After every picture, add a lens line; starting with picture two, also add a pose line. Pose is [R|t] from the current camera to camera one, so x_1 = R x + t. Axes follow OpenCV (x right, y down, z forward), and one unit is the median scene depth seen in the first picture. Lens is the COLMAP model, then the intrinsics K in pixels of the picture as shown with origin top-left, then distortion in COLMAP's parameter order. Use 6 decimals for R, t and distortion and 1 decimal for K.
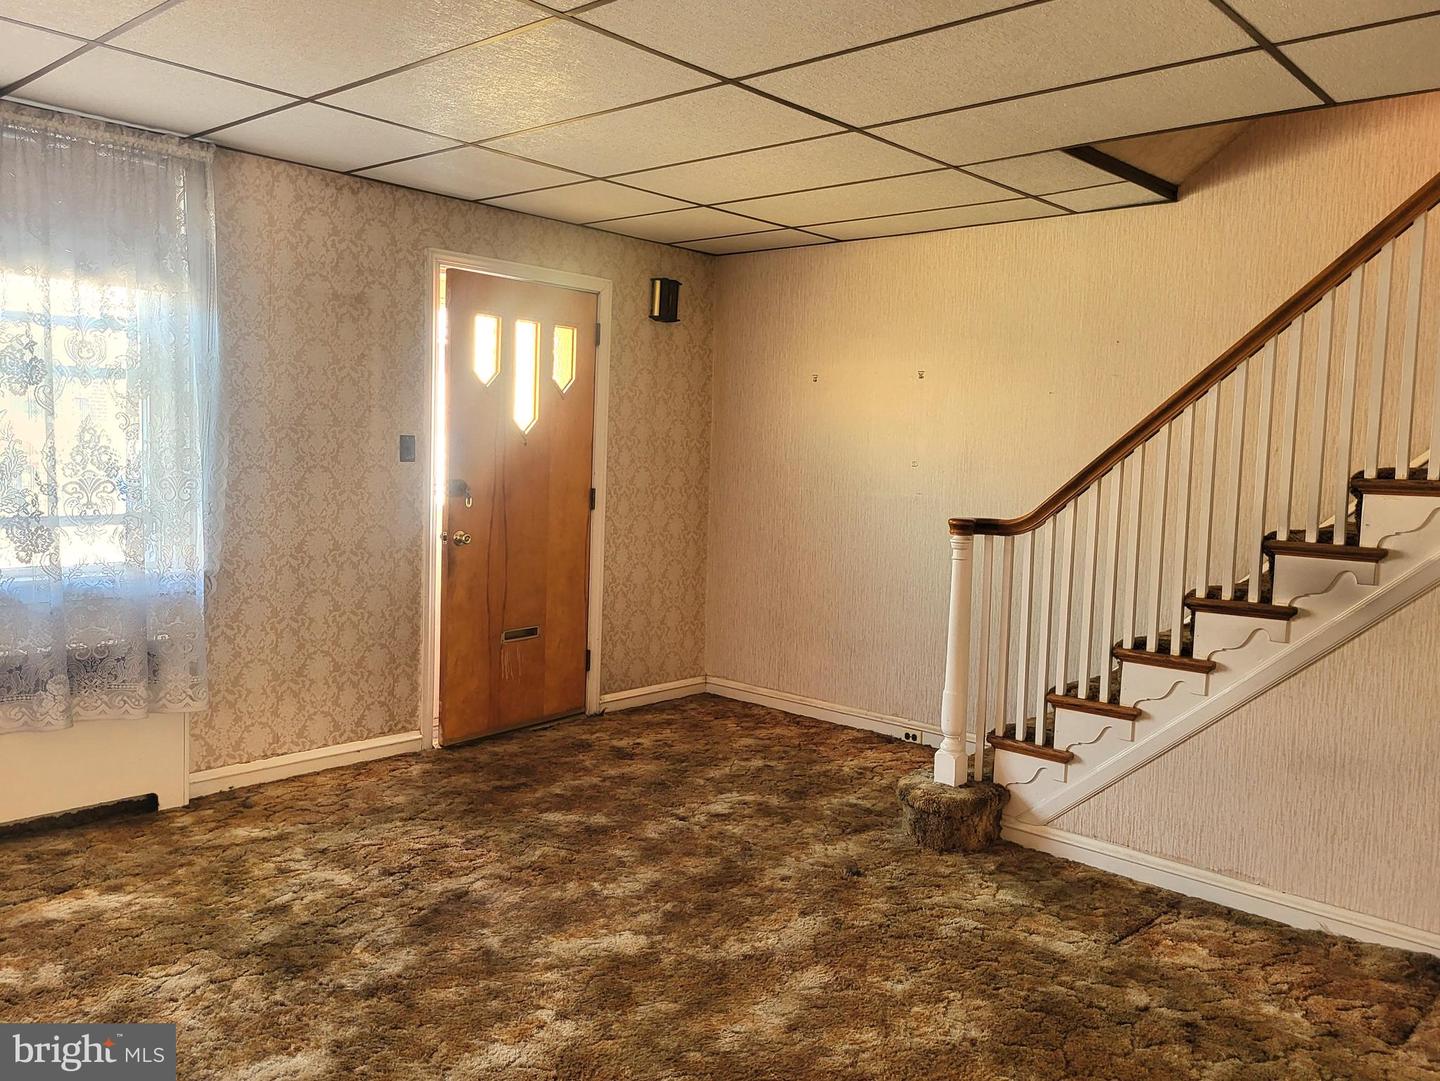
lens RADIAL K [[1109.7, 0, 726.8], [0, 1109.7, 537.4], [0, 0, 1]] dist [0.044943, -0.037028]
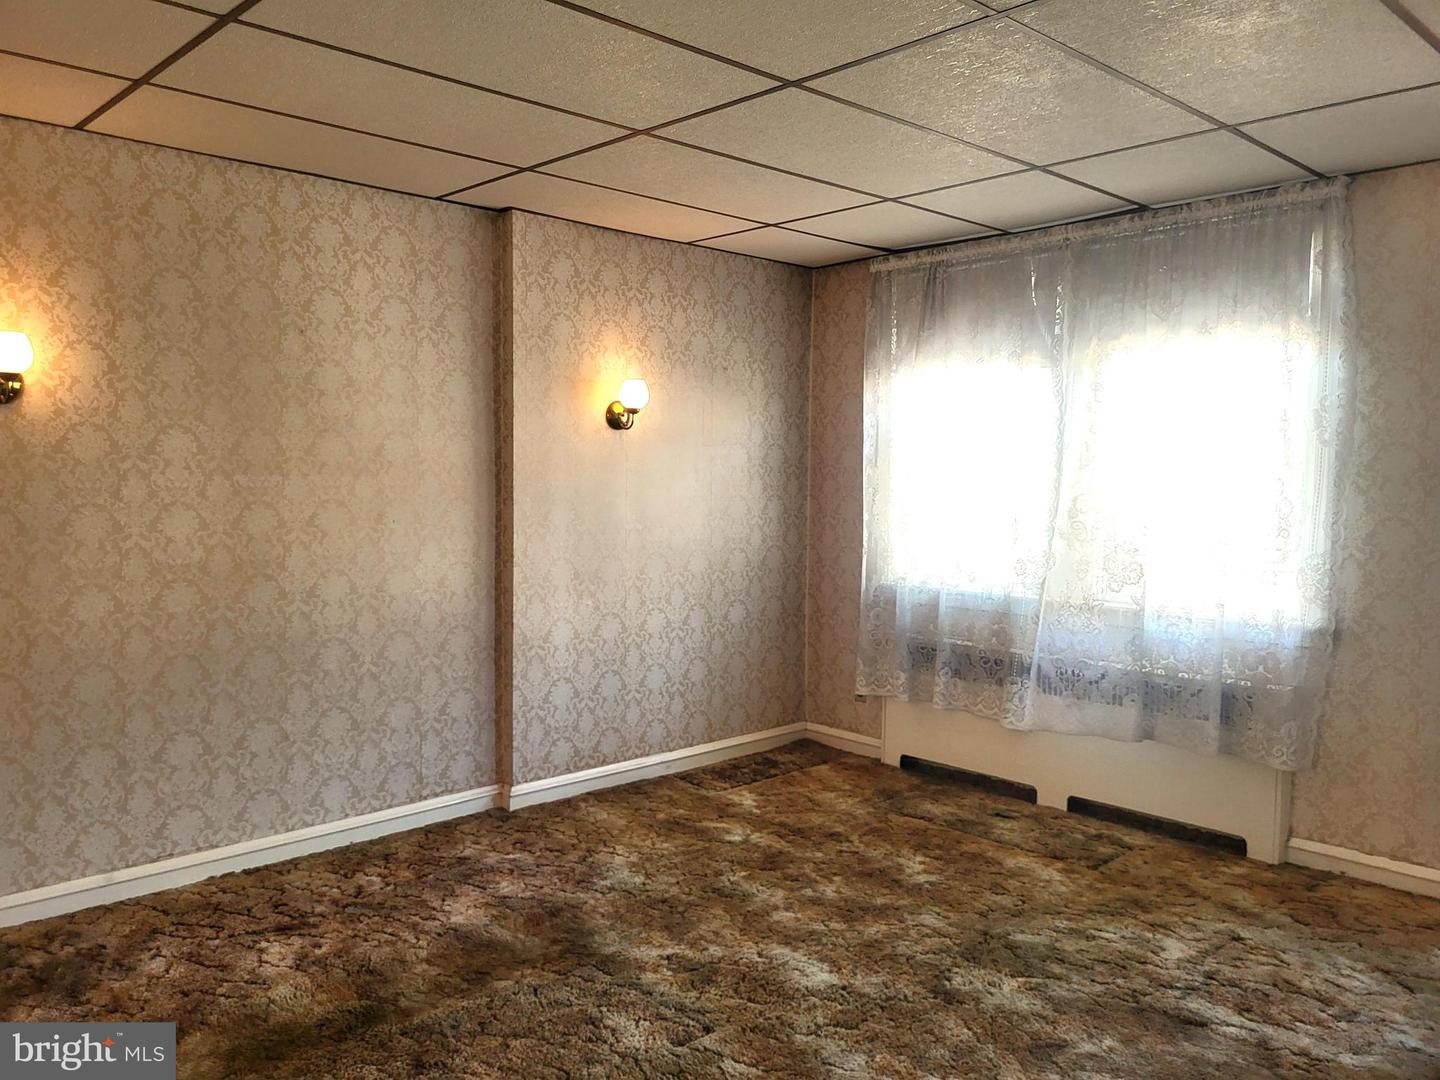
lens RADIAL K [[1109.7, 0, 693.3], [0, 1109.7, 536.0], [0, 0, 1]] dist [0.044943, -0.037028]
pose [[-0.082888, 0.025758, -0.996226, 0.621661], [-0.094965, 0.994913, 0.033625, -0.034271], [0.992024, 0.097393, -0.080020, 0.661758]]
